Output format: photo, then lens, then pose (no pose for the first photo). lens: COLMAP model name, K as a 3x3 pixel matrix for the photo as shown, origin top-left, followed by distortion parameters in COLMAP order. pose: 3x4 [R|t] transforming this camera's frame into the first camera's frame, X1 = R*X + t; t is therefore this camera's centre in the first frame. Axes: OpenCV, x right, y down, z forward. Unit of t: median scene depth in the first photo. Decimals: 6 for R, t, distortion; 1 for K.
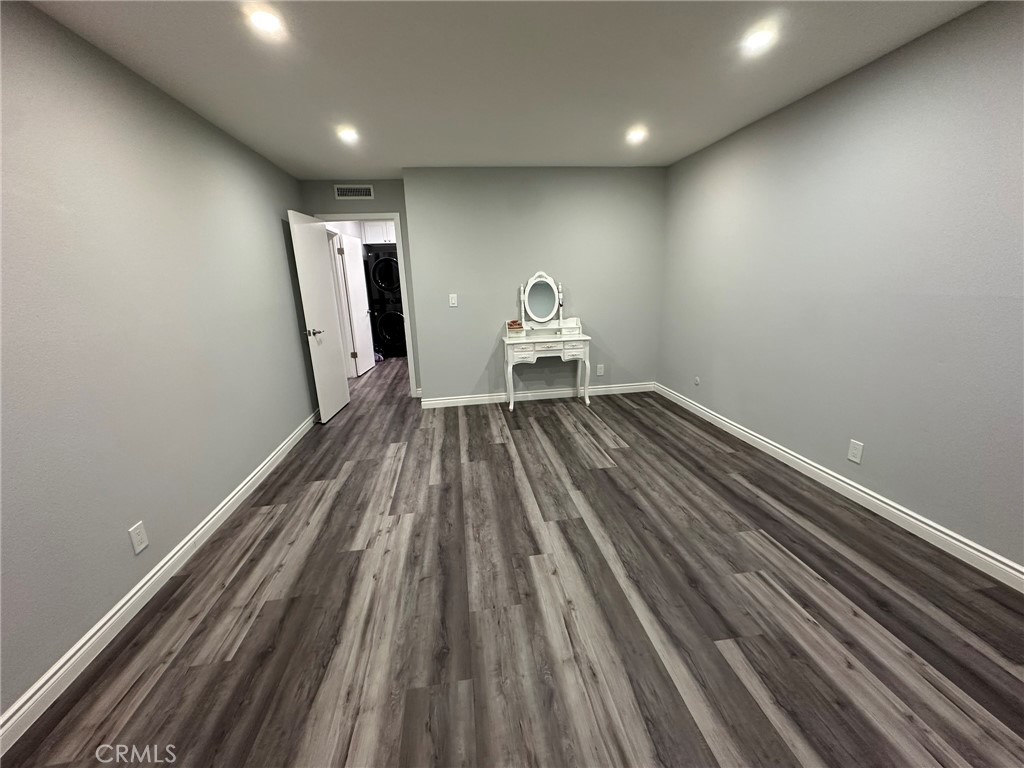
lens RADIAL K [[415.7, 0, 516.9], [0, 415.7, 385.9], [0, 0, 1]] dist [-0.001551, -0.000241]
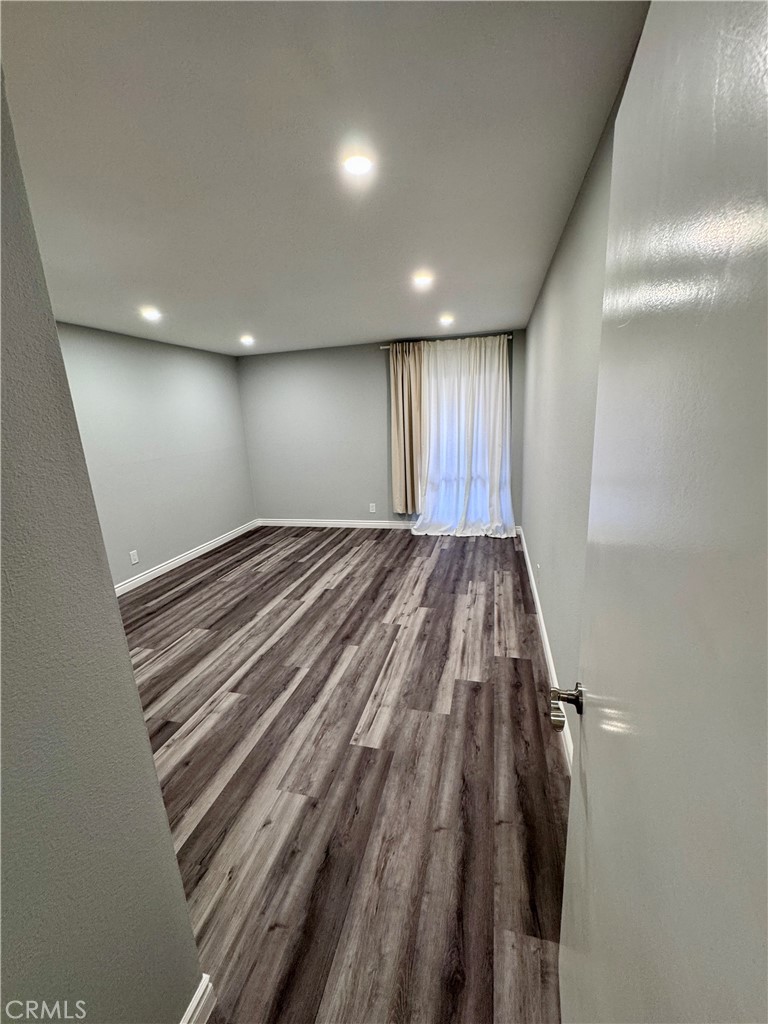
lens RADIAL K [[408.6, 0, 391.5], [0, 408.6, 515.4], [0, 0, 1]] dist [-0.005067, 0.000562]
pose [[-0.921978, -0.011930, 0.387058, -0.723568], [0.175255, 0.878450, 0.444535, -0.504290], [-0.345314, 0.477686, -0.807821, 1.772261]]
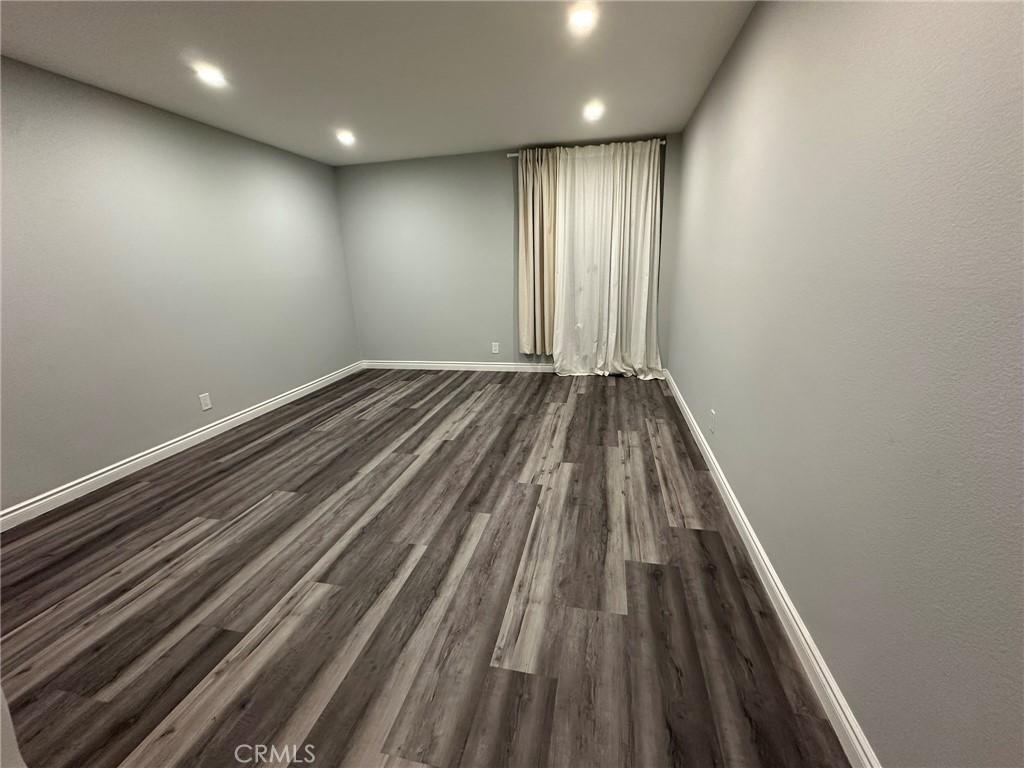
lens RADIAL K [[415.7, 0, 518.0], [0, 415.7, 377.3], [0, 0, 1]] dist [-0.001551, -0.000241]
pose [[-0.934451, -0.026461, 0.355108, -0.574609], [0.155553, 0.866722, 0.473915, -0.369715], [-0.320320, 0.498089, -0.805793, 1.621127]]
